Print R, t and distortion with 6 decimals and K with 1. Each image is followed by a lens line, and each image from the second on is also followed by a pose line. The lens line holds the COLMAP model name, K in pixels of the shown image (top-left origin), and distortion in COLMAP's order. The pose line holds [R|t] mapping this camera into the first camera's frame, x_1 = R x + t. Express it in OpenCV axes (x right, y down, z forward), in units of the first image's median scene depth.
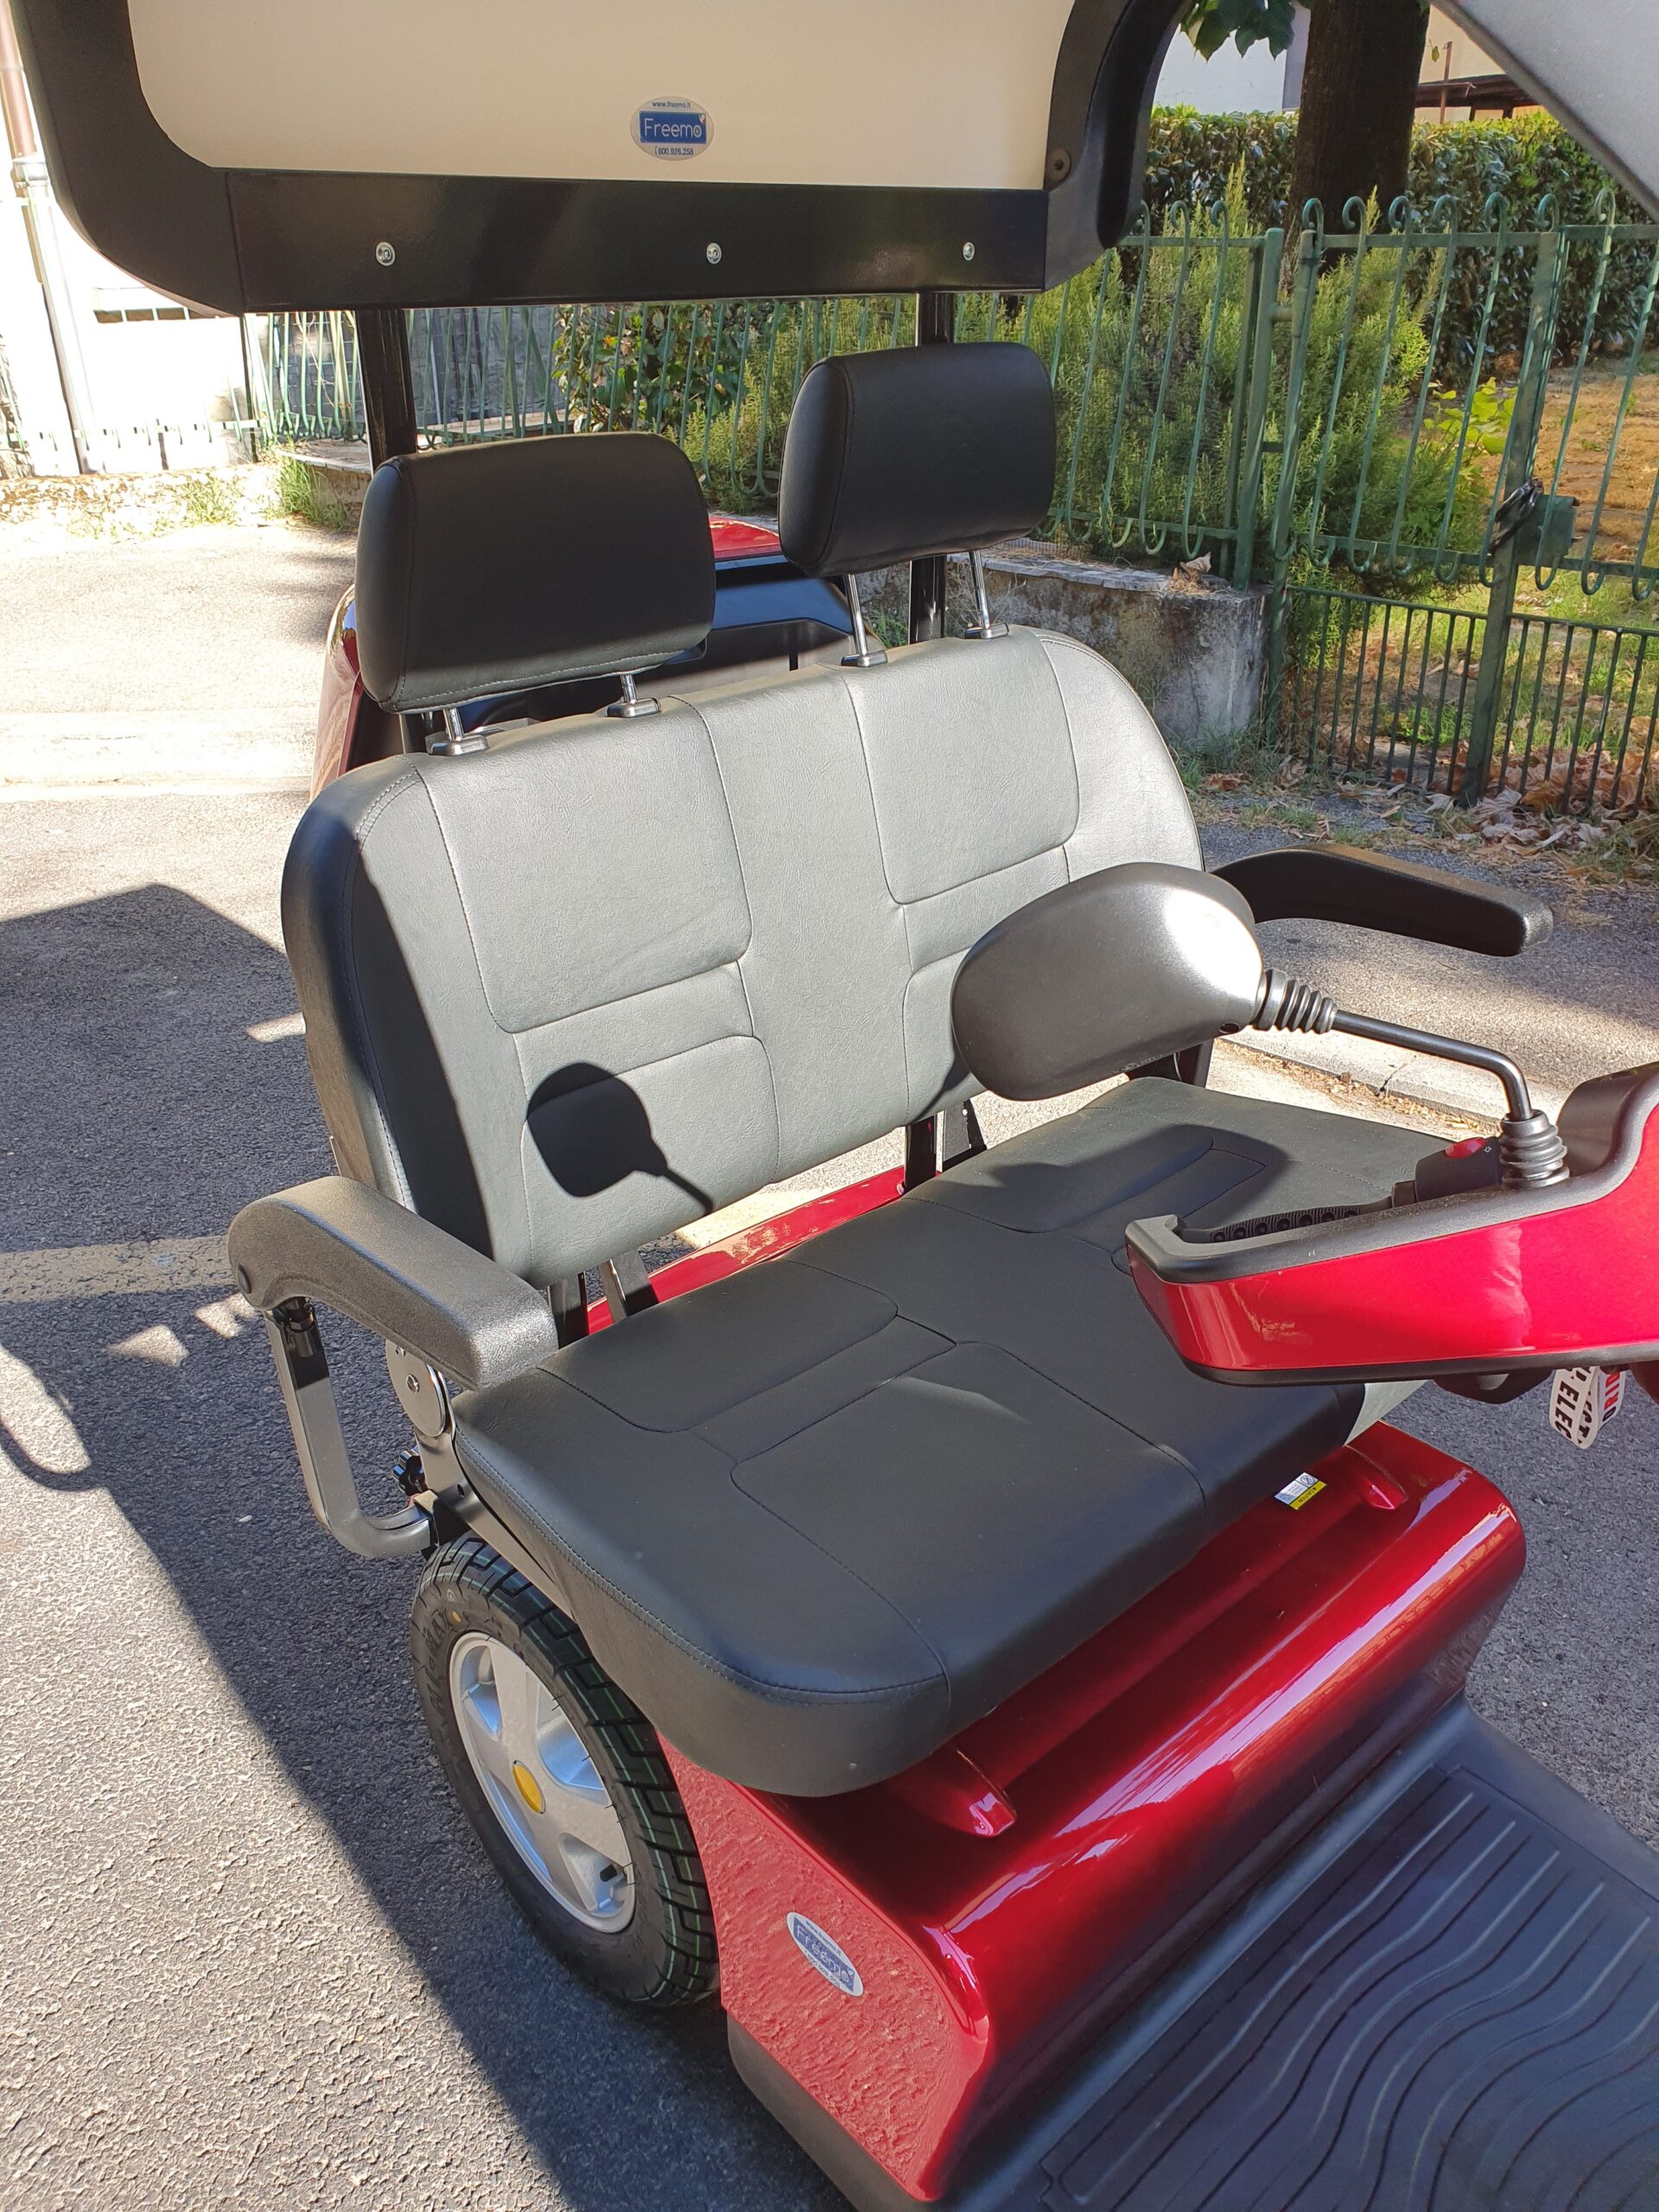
lens RADIAL K [[1744.7, 0, 829.5], [0, 1744.7, 1106.0], [0, 0, 1]] dist [-0.005104, -0.008645]
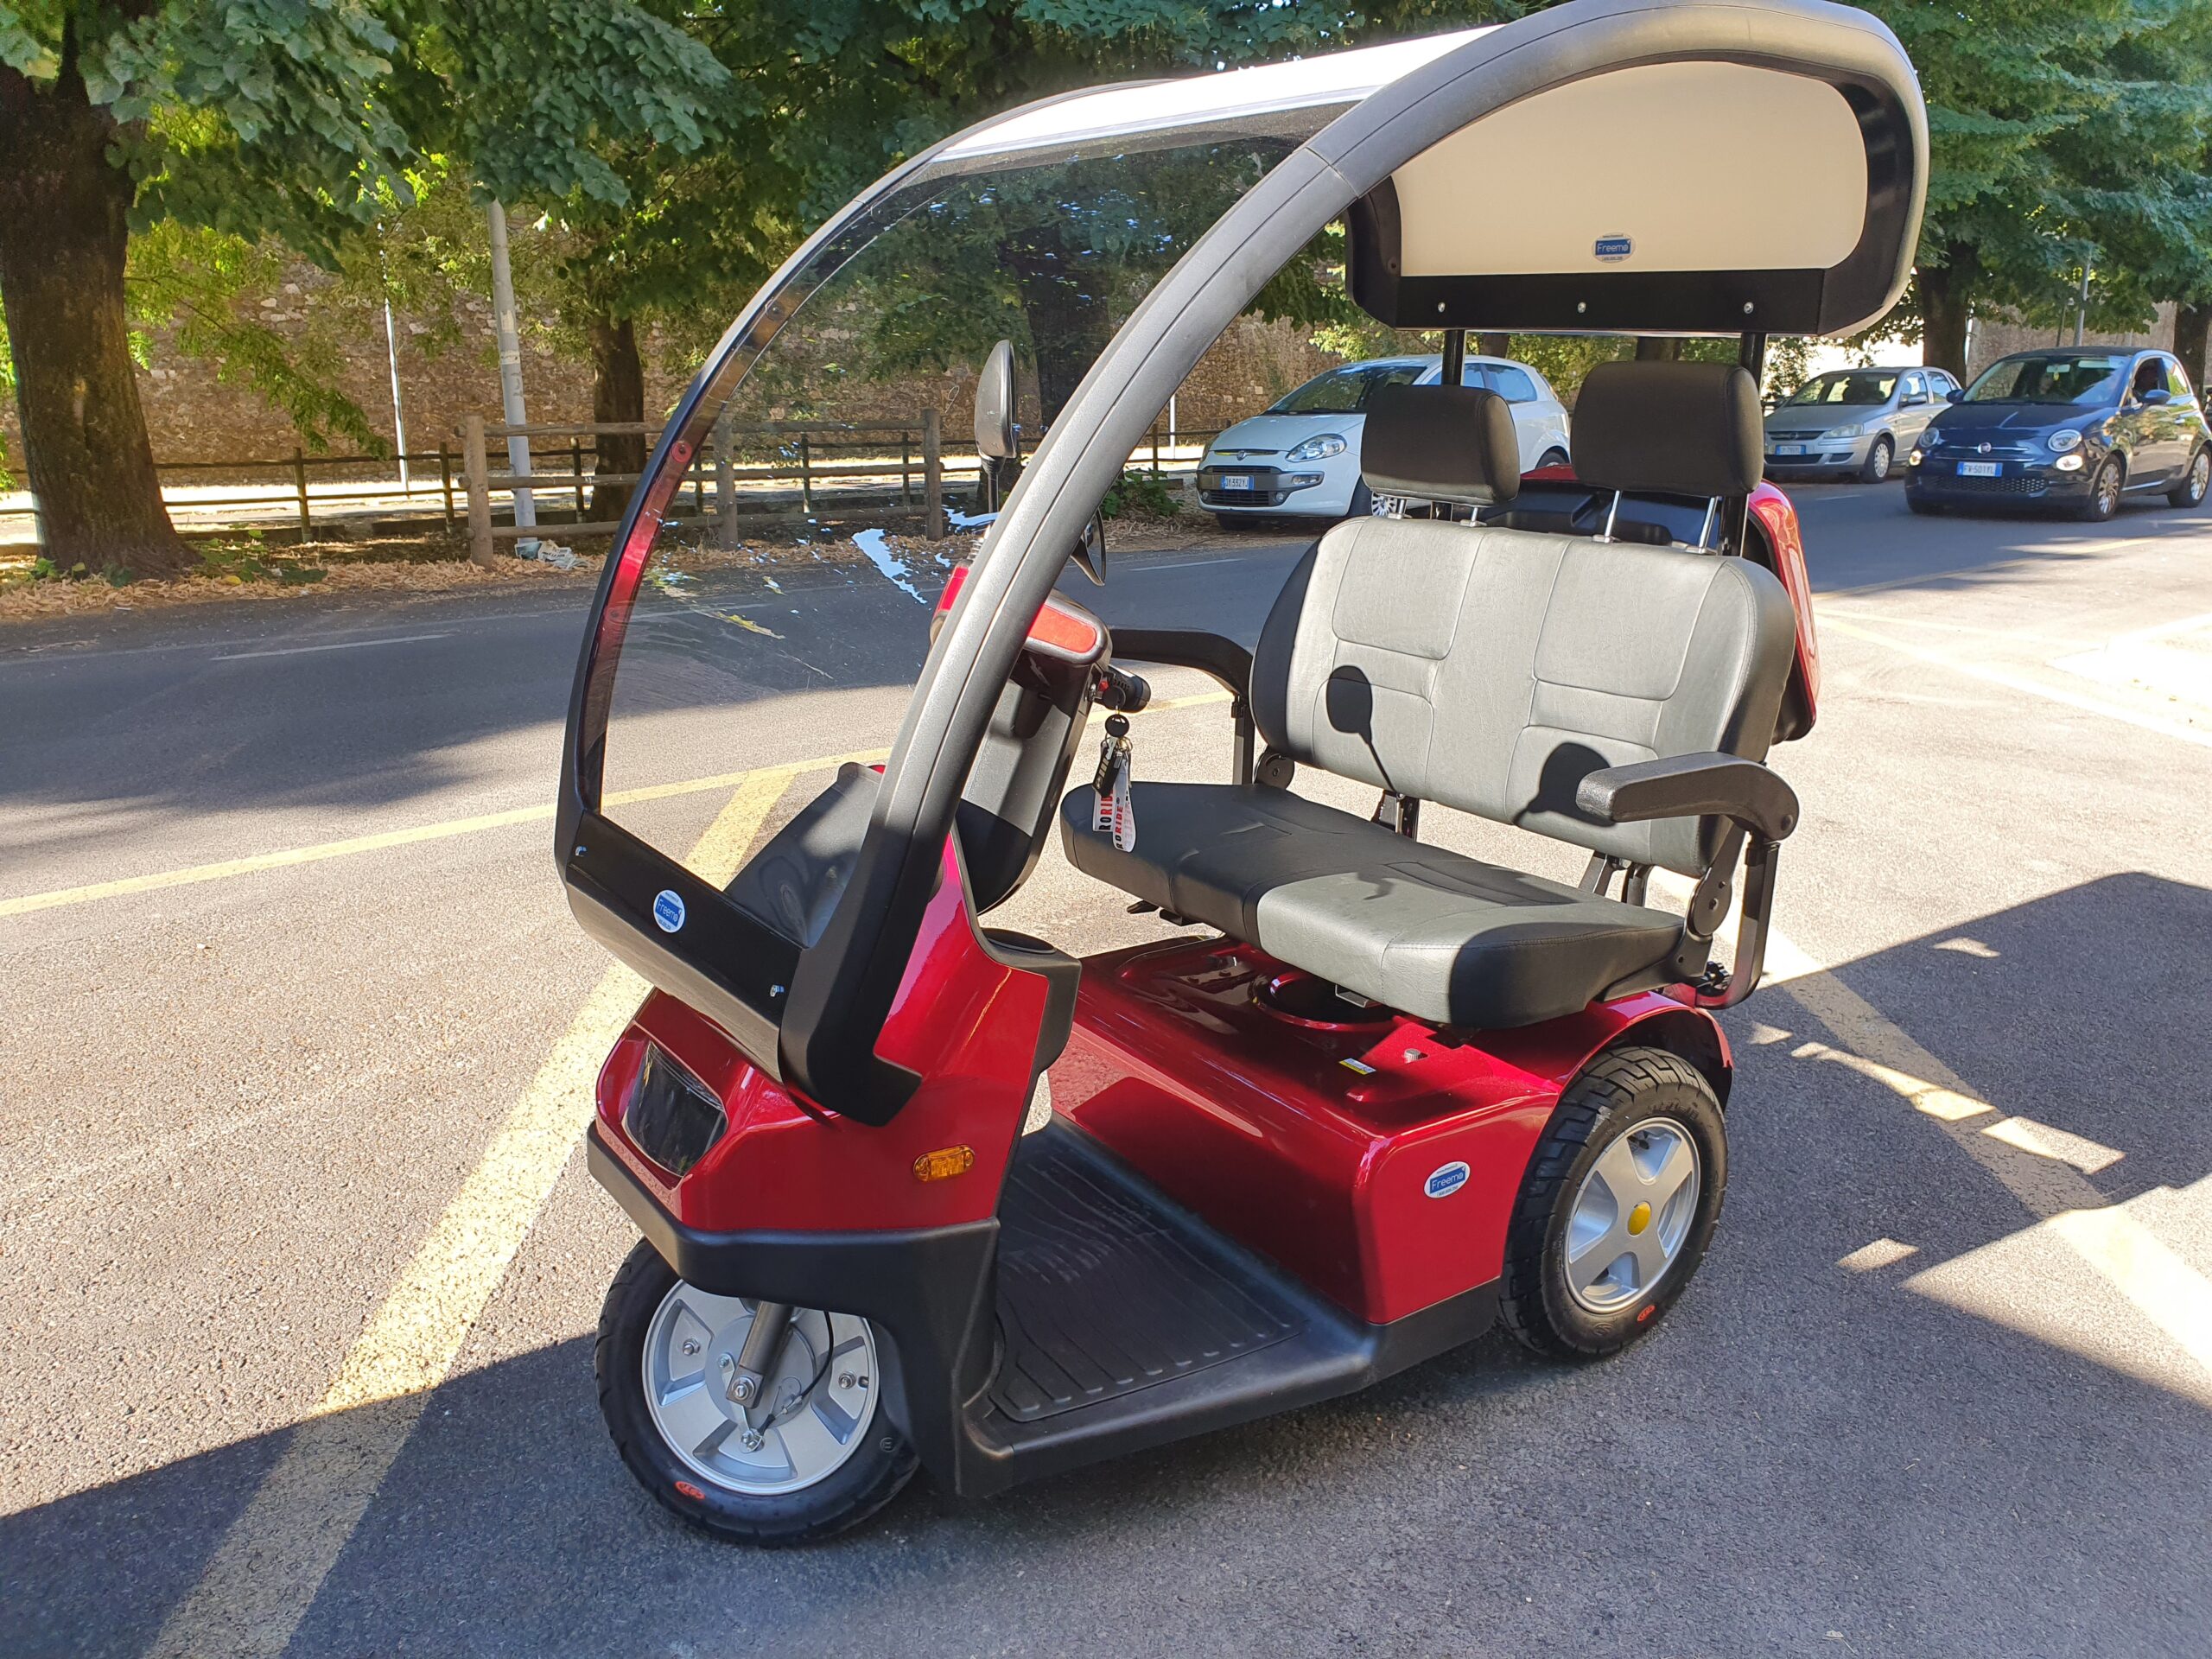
lens RADIAL K [[1744.7, 0, 1097.9], [0, 1744.7, 795.7], [0, 0, 1]] dist [-0.005104, -0.008645]
pose [[-0.125017, 0.265736, -0.955905, 0.538631], [-0.468359, 0.833550, 0.292976, -0.101067], [0.874649, 0.484334, 0.020252, 0.214424]]
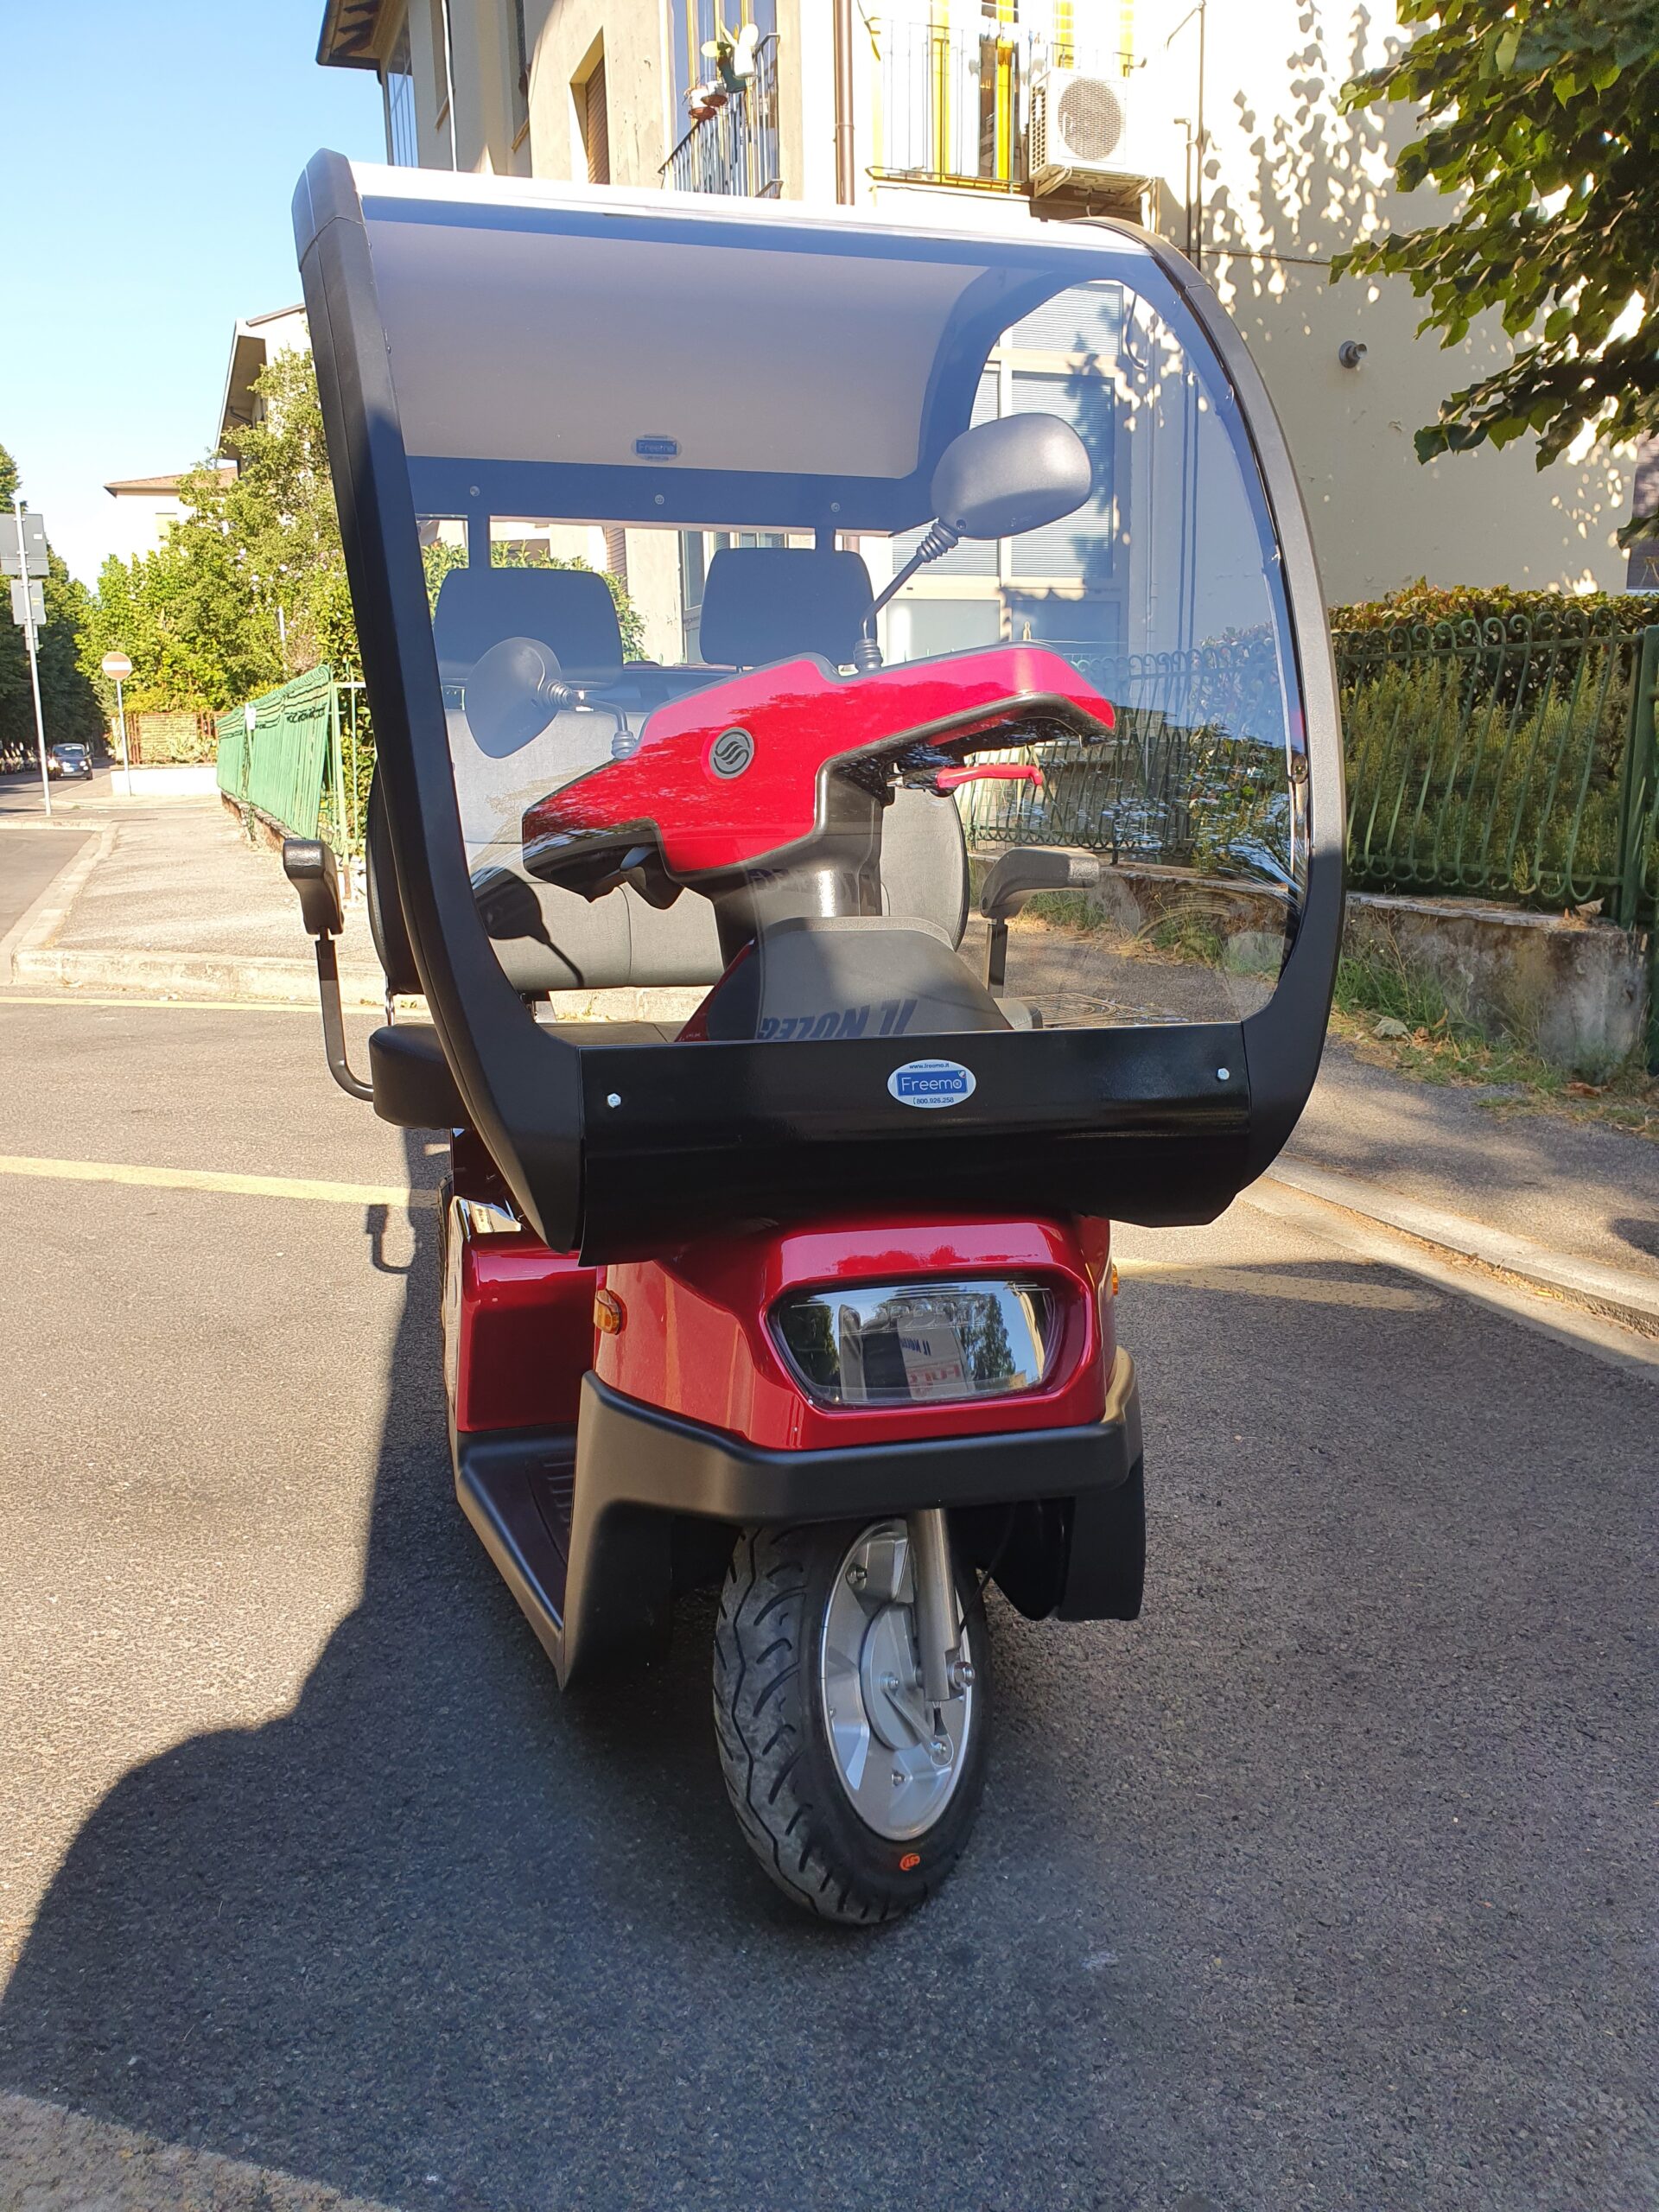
lens RADIAL K [[1744.7, 0, 829.5], [0, 1744.7, 1106.0], [0, 0, 1]] dist [-0.005104, -0.008645]
pose [[0.883797, 0.093083, -0.458517, 0.308264], [-0.214648, 0.951456, -0.220583, 0.162794], [0.415726, 0.293370, 0.860875, -0.125871]]
